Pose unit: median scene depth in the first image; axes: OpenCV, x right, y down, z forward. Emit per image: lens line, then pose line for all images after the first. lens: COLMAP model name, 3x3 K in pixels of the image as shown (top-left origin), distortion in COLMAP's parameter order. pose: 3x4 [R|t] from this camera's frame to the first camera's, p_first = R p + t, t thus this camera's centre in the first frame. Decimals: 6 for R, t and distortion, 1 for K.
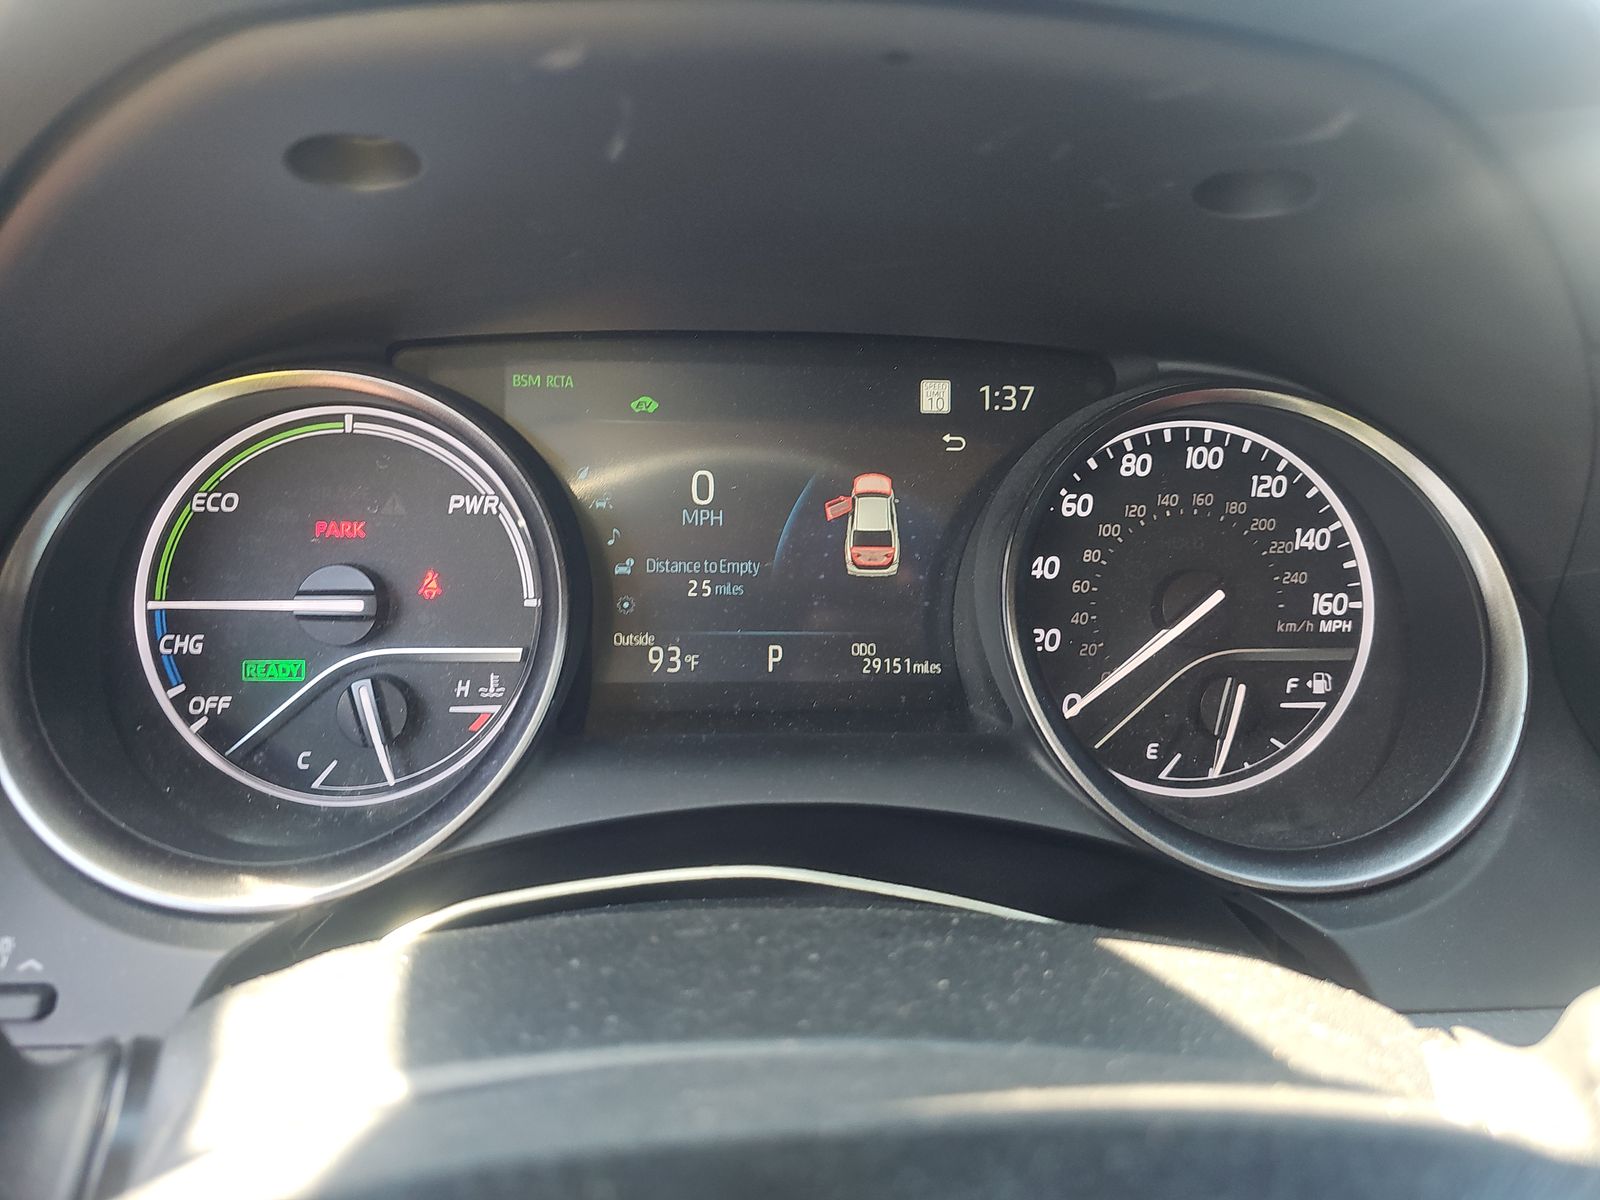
lens RADIAL K [[1065.0, 0, 793.4], [0, 1065.0, 589.2], [0, 0, 1]] dist [0.015012, -0.036559]
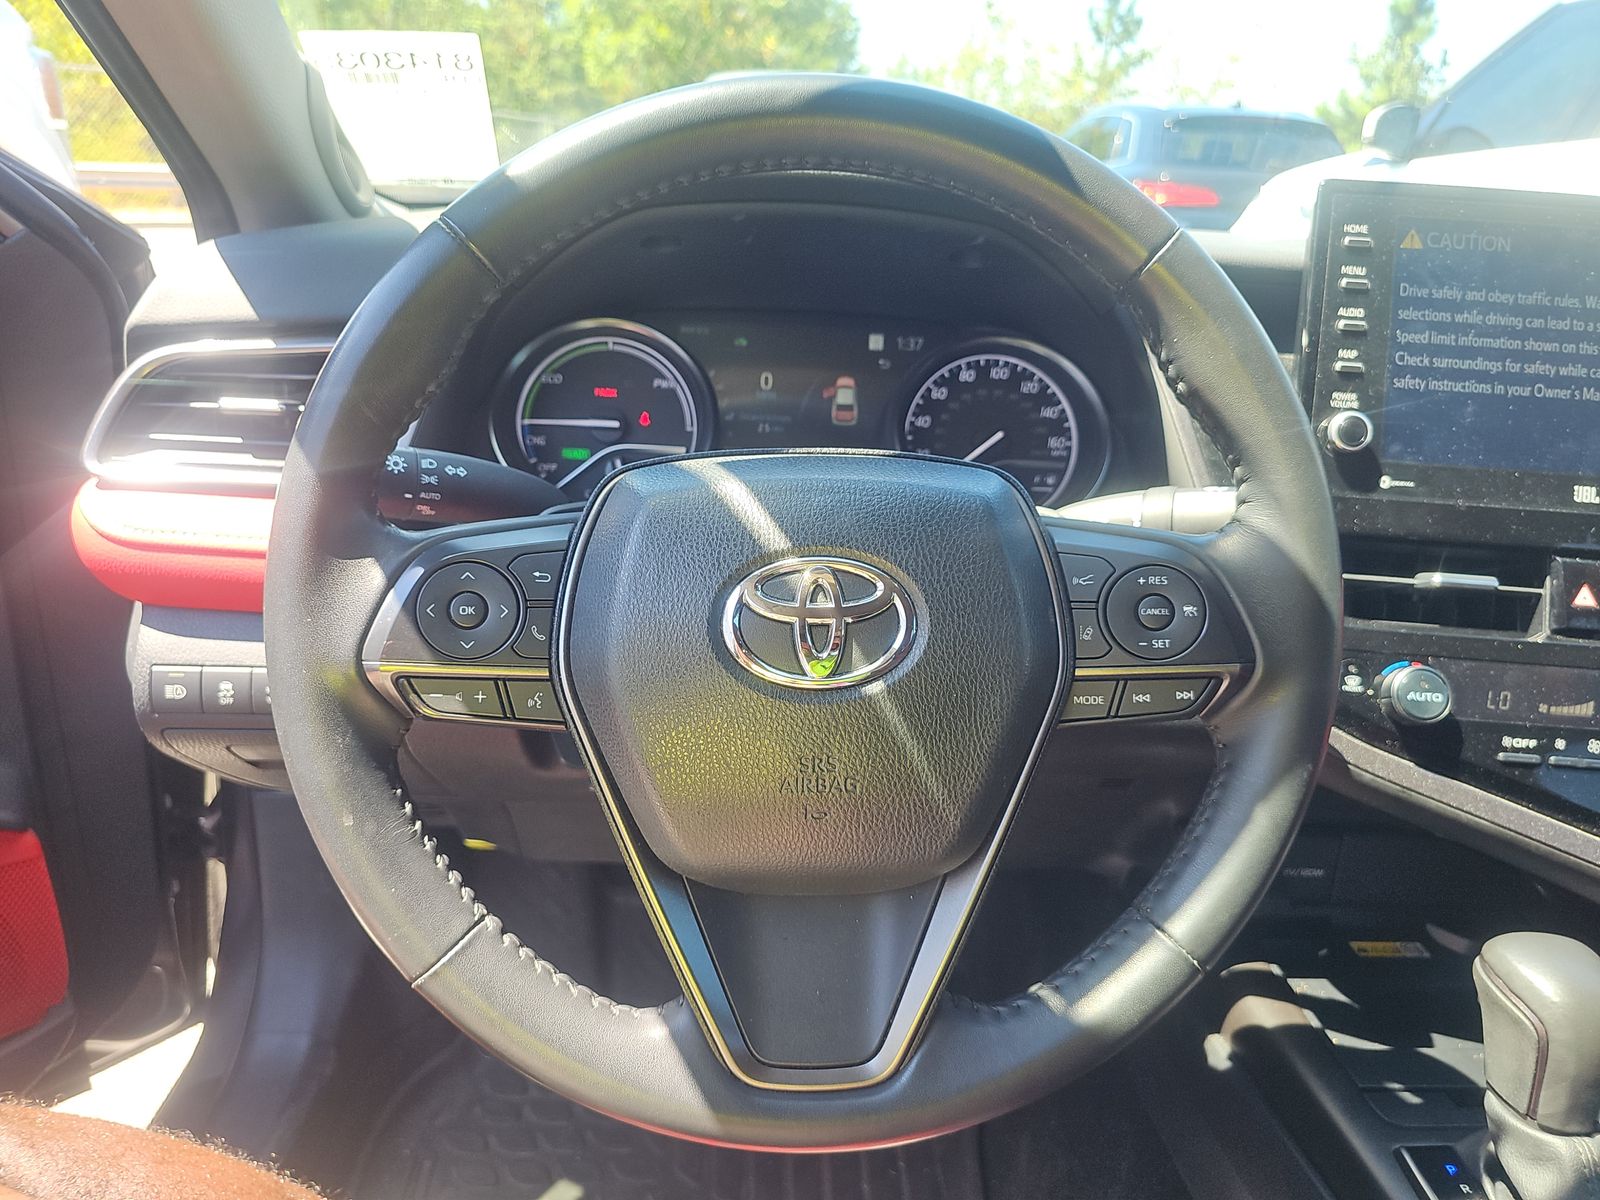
lens RADIAL K [[1065.0, 0, 794.7], [0, 1065.0, 585.7], [0, 0, 1]] dist [0.015012, -0.036559]
pose [[0.999150, 0.031301, -0.026837, 0.042903], [-0.031627, 0.999430, -0.011793, 0.344189], [0.026453, 0.012632, 0.999570, -1.158419]]
